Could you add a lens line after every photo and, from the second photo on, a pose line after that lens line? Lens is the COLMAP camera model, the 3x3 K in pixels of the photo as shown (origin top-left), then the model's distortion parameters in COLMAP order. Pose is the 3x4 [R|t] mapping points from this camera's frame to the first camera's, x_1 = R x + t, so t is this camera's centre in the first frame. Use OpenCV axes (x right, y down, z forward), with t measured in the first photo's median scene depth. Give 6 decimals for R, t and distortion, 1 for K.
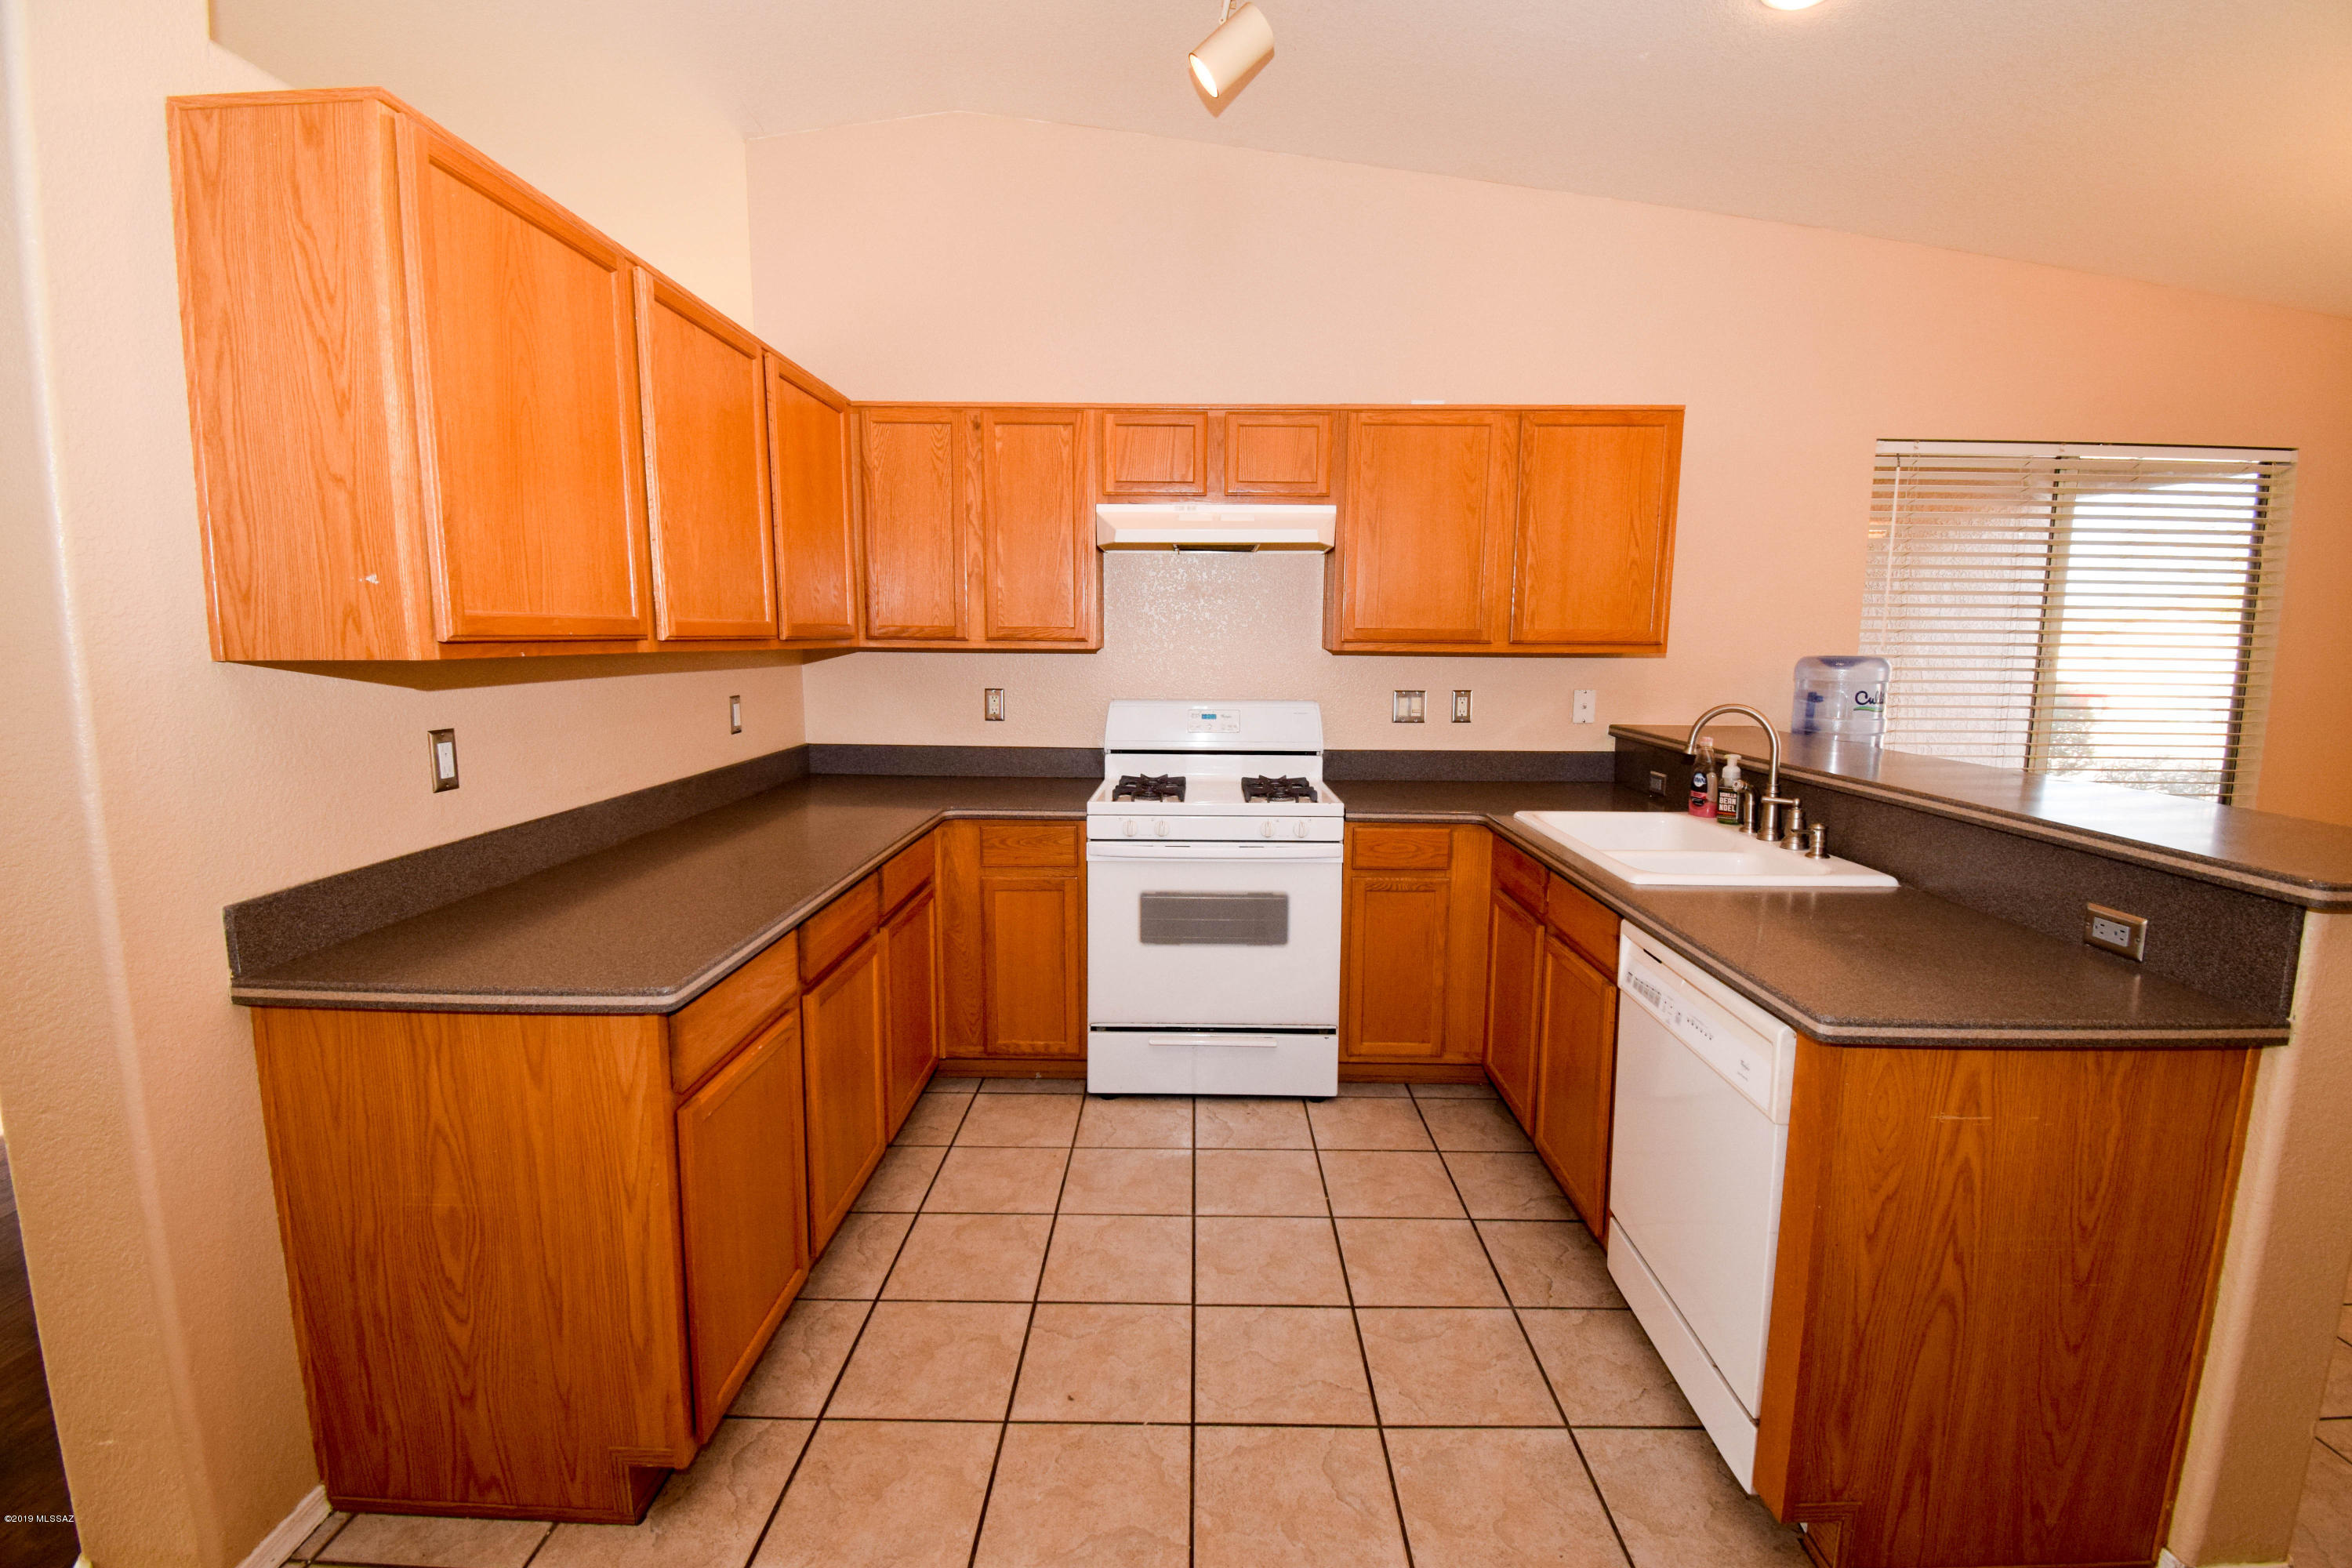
lens RADIAL K [[1046.7, 0, 1187.3], [0, 1046.7, 777.1], [0, 0, 1]] dist [0.001737, -0.013349]
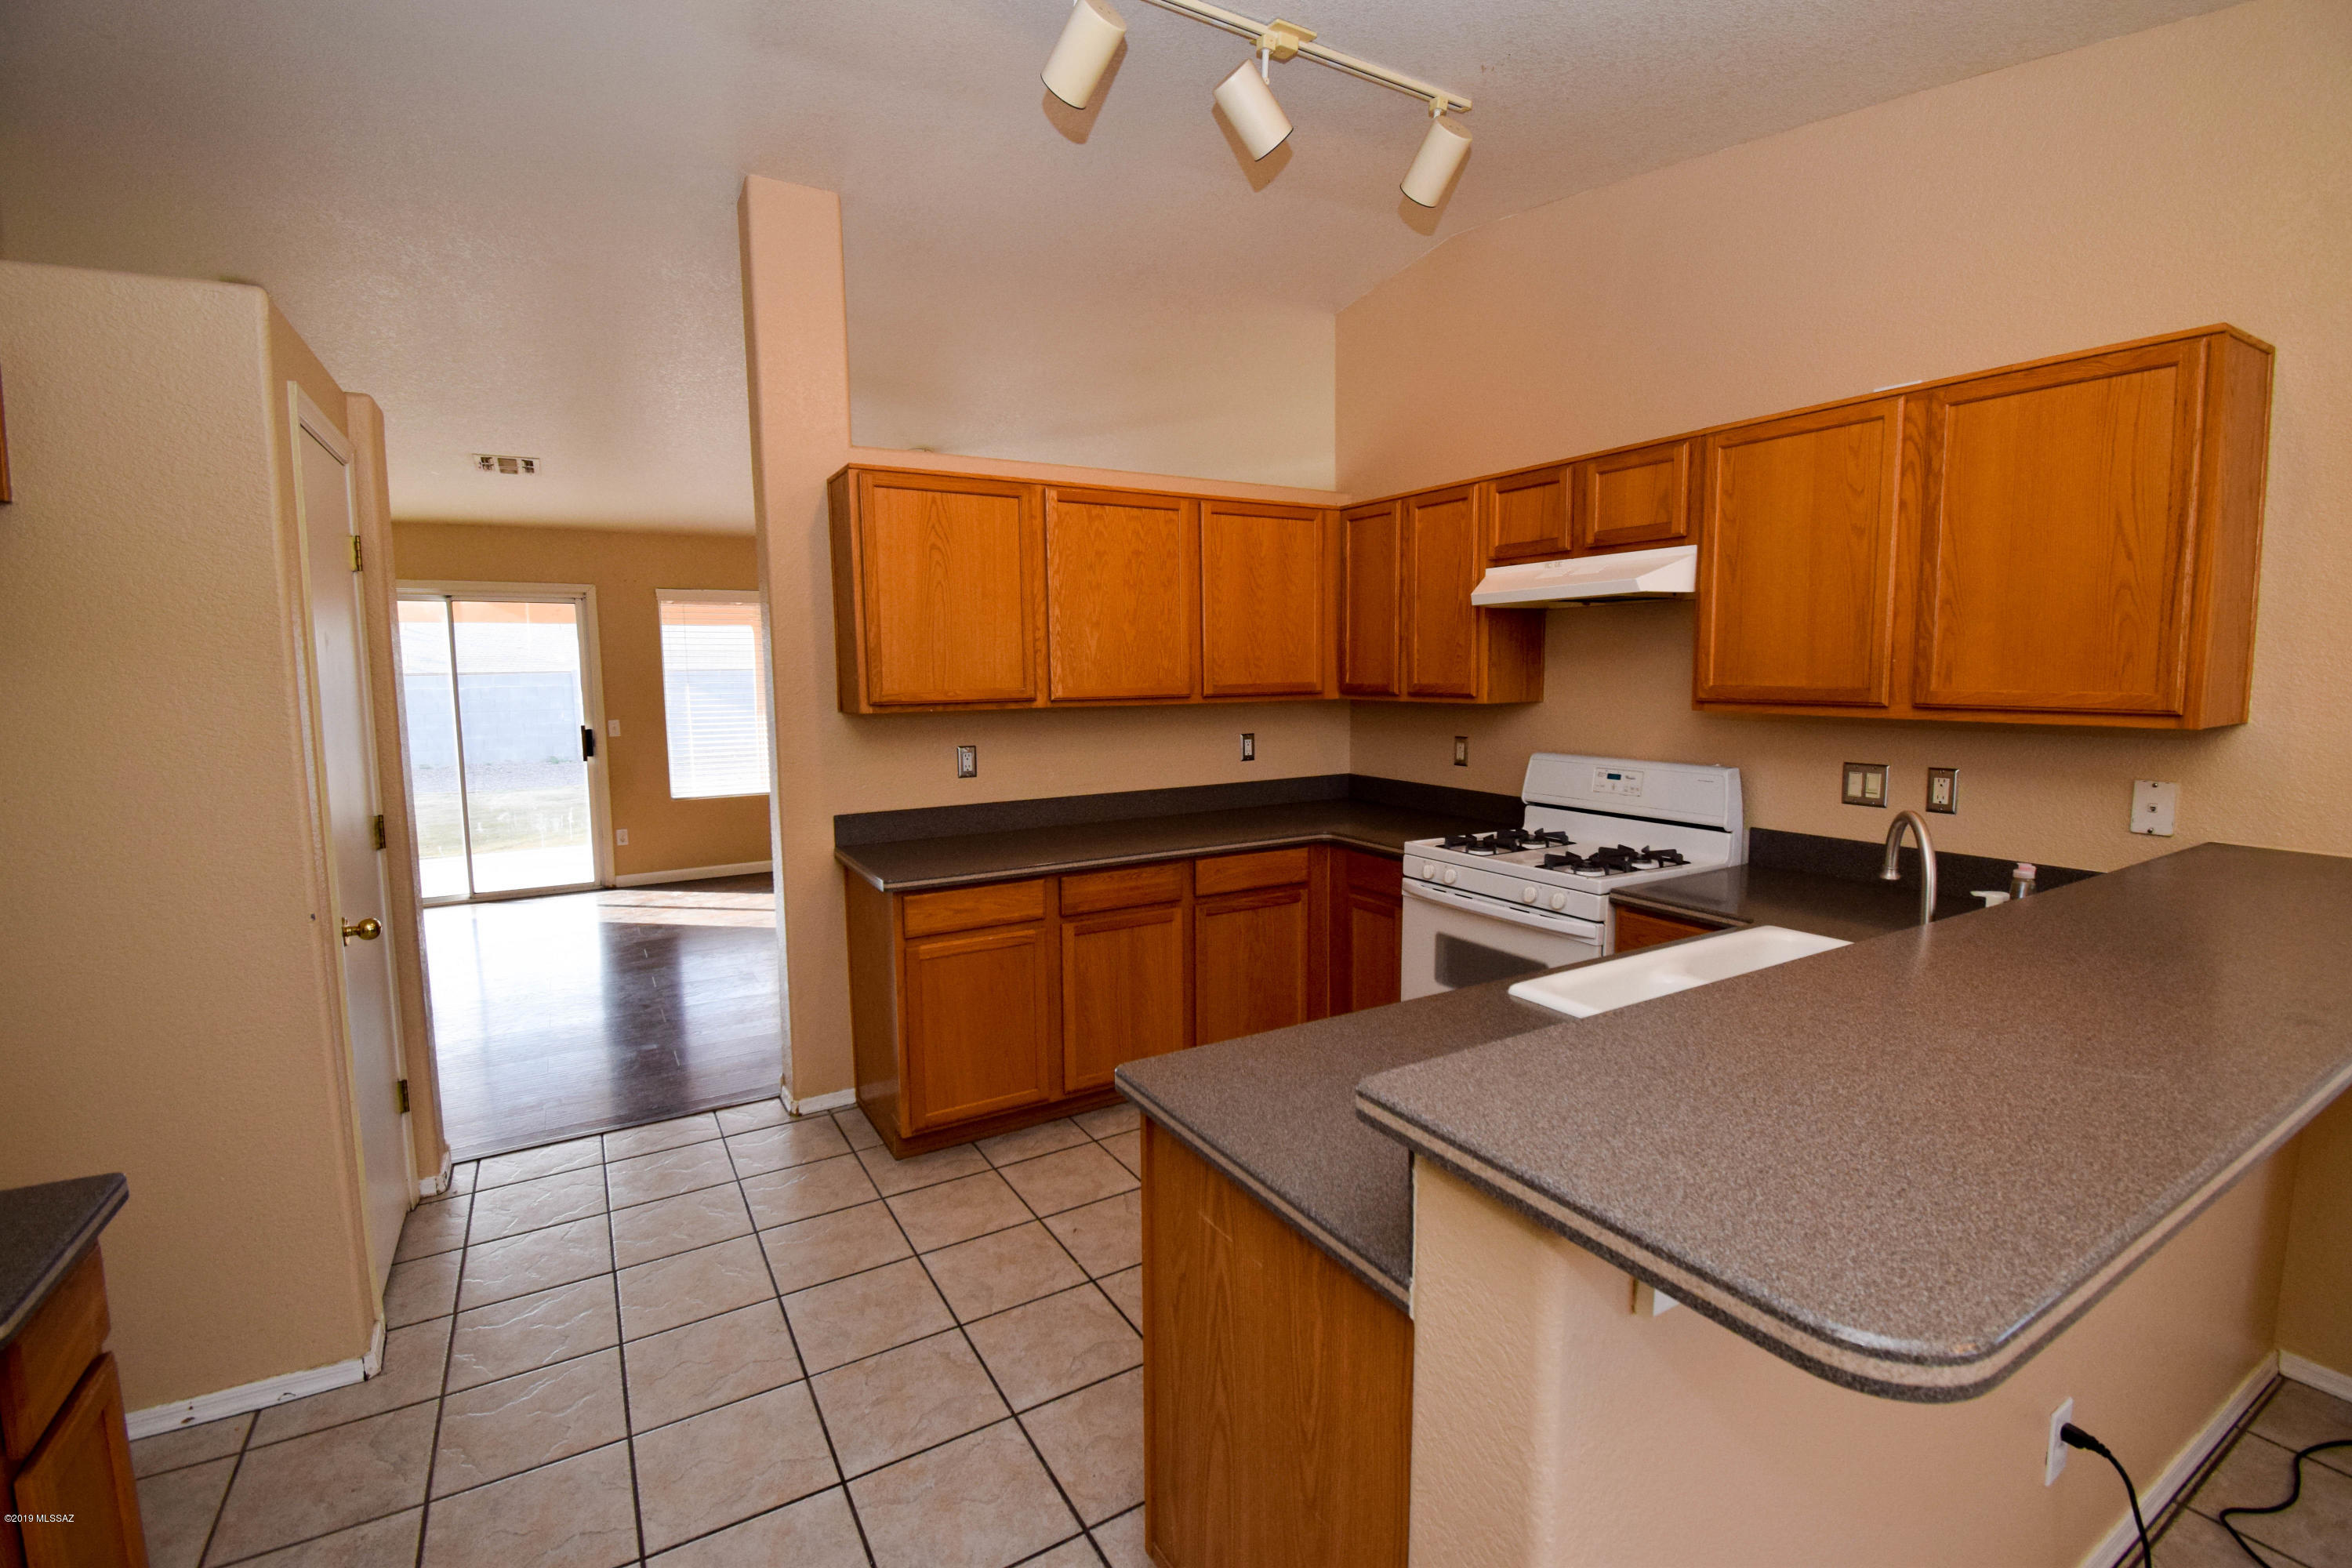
lens RADIAL K [[1046.7, 0, 1173.9], [0, 1046.7, 776.2], [0, 0, 1]] dist [0.001737, -0.013349]
pose [[0.509643, 0.077973, -0.856845, 0.728620], [-0.099361, 0.994556, 0.031405, -0.056424], [0.854629, 0.069131, 0.514616, 0.209265]]
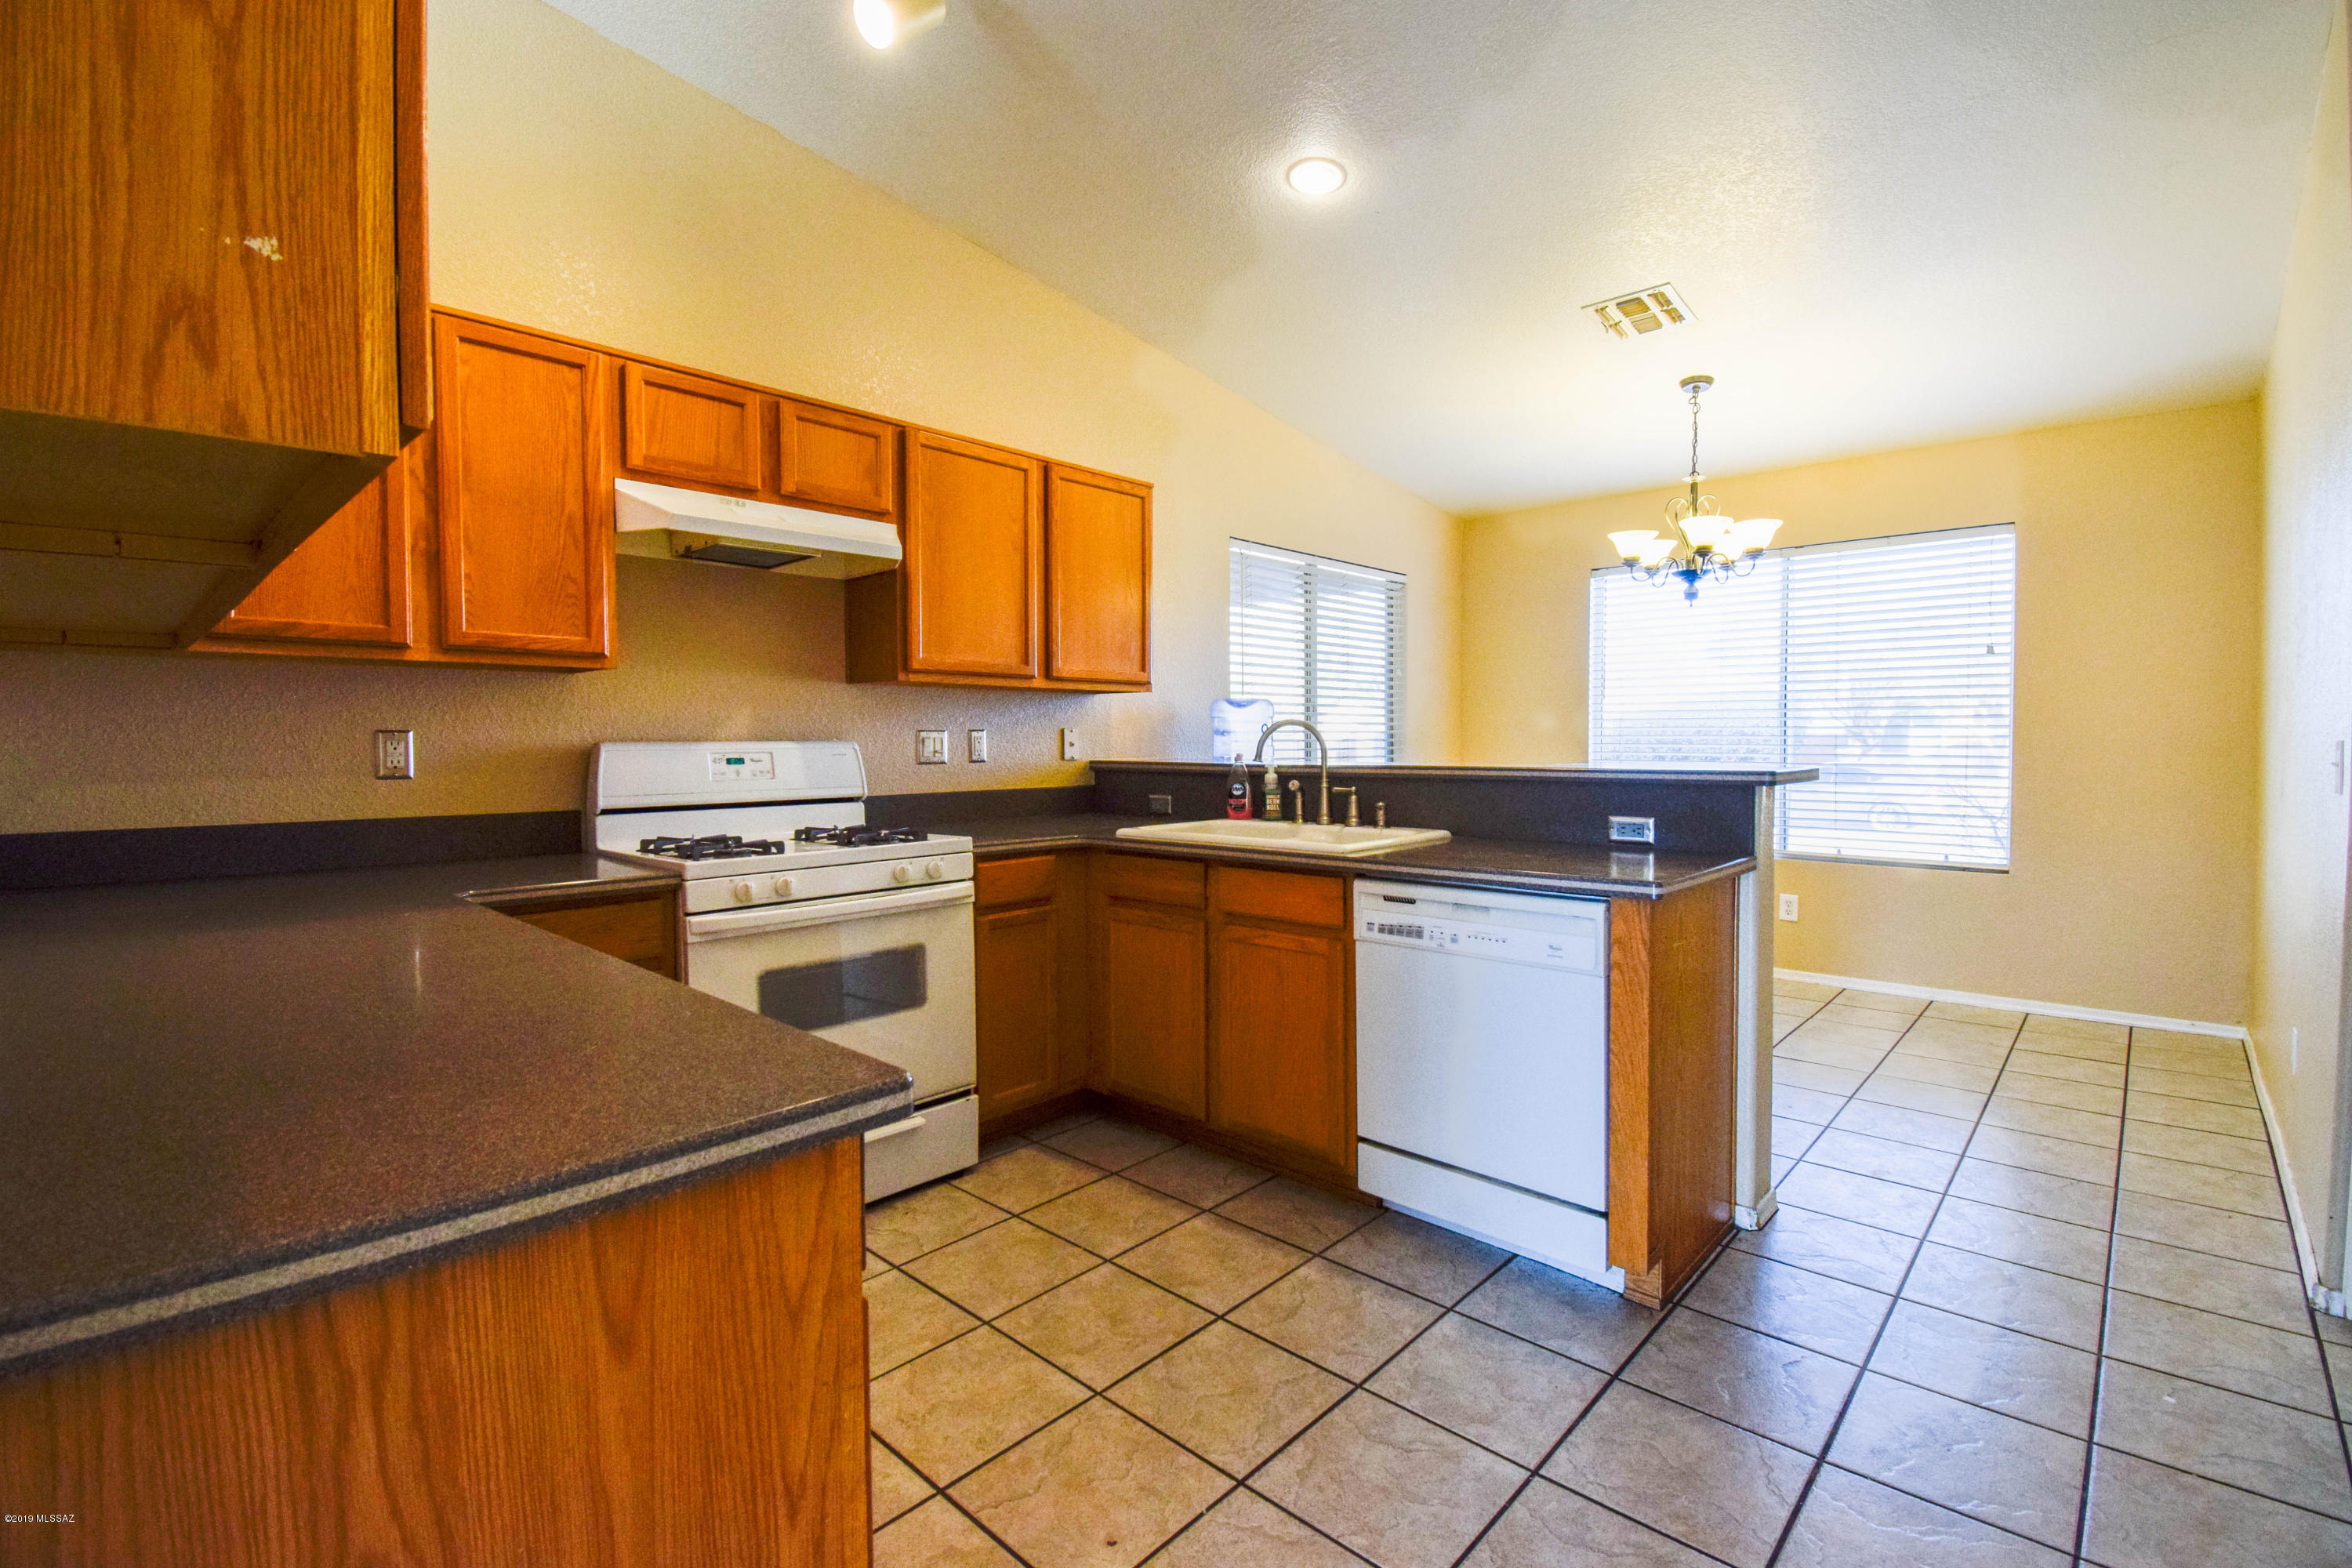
lens RADIAL K [[1046.7, 0, 1191.8], [0, 1046.7, 773.7], [0, 0, 1]] dist [0.001737, -0.013349]
pose [[0.668827, -0.034913, 0.742597, -0.406028], [0.109804, 0.992580, -0.052230, 0.039381], [-0.735264, 0.116473, 0.667698, 0.227064]]
